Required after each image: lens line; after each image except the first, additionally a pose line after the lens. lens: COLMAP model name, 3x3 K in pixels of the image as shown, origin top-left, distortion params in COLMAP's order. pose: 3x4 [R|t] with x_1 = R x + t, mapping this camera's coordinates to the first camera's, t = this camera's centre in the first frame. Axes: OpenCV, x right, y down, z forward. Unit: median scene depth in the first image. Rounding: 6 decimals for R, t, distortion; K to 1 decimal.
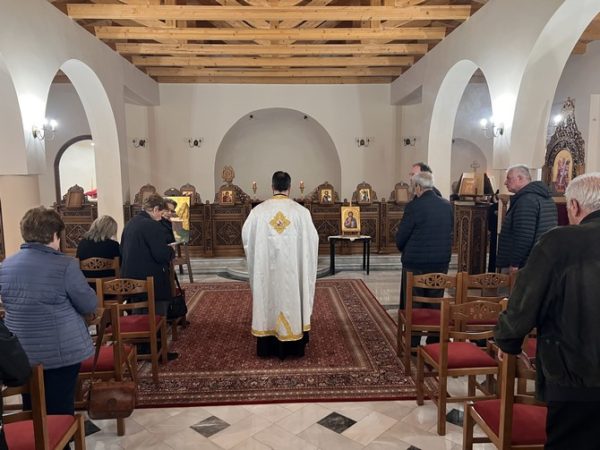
lens RADIAL K [[450.0, 0, 297.8], [0, 450.0, 220.7], [0, 0, 1]] dist [0.054708, -0.070530]
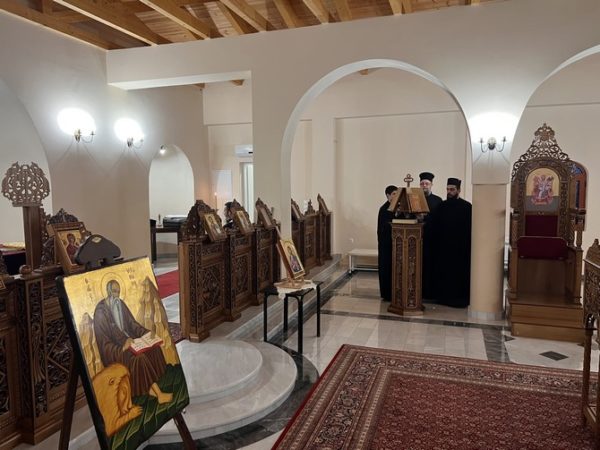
lens RADIAL K [[446.6, 0, 301.1], [0, 446.6, 227.7], [0, 0, 1]] dist [0.065065, -0.064223]
pose [[0.355221, -0.075697, 0.931712, -0.428418], [0.092982, 0.994634, 0.045359, -0.067751], [-0.930146, 0.070520, 0.360353, 0.693122]]
